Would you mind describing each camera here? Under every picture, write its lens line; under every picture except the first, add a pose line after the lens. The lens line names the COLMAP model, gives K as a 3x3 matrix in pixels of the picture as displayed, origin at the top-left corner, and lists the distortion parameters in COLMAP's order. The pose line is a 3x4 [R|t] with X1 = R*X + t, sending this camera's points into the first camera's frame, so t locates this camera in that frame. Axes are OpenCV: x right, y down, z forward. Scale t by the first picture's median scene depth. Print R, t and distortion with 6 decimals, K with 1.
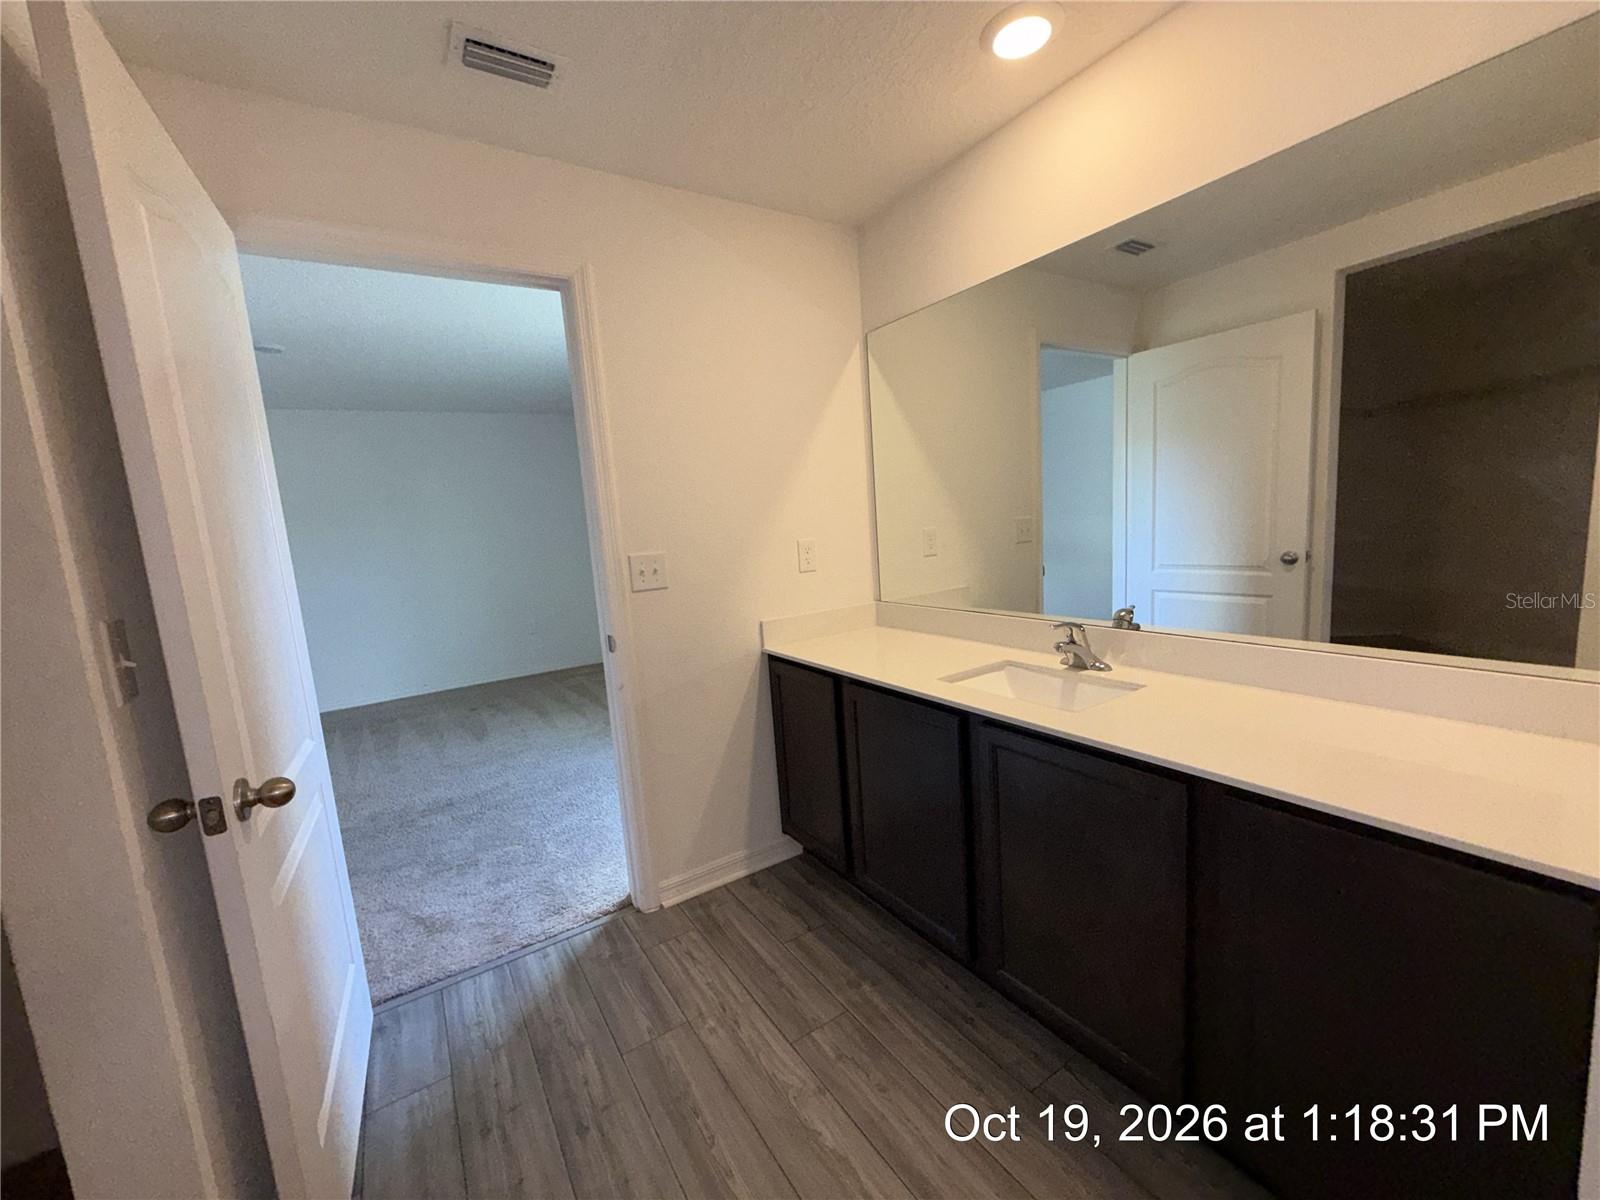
lens RADIAL K [[634.9, 0, 800.0], [0, 634.9, 600.0], [0, 0, 1]] dist [0.000591, 0.000127]
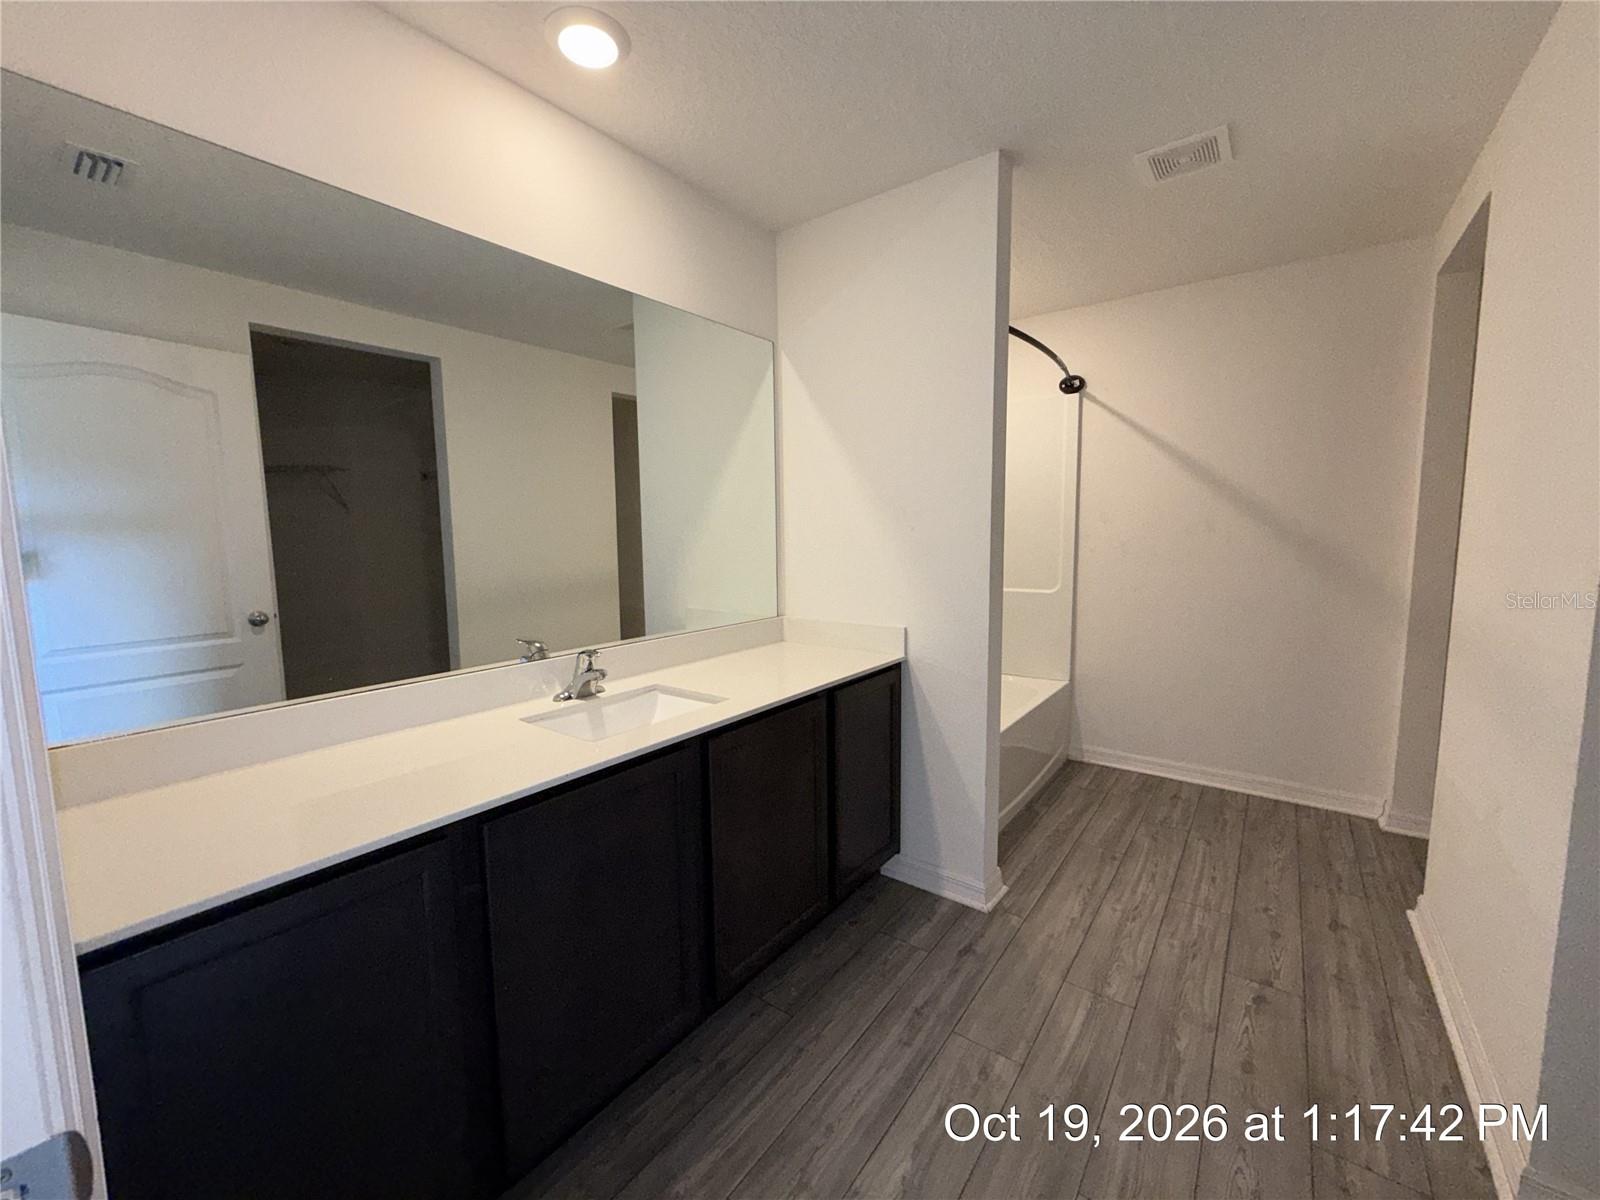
lens RADIAL K [[639.5, 0, 800.0], [0, 639.5, 600.0], [0, 0, 1]] dist [0.001339, 0.000149]
pose [[-0.335974, -0.023402, 0.941581, -0.605193], [0.169872, 0.981792, 0.085015, -0.067514], [-0.926426, 0.188511, -0.325881, 1.005174]]
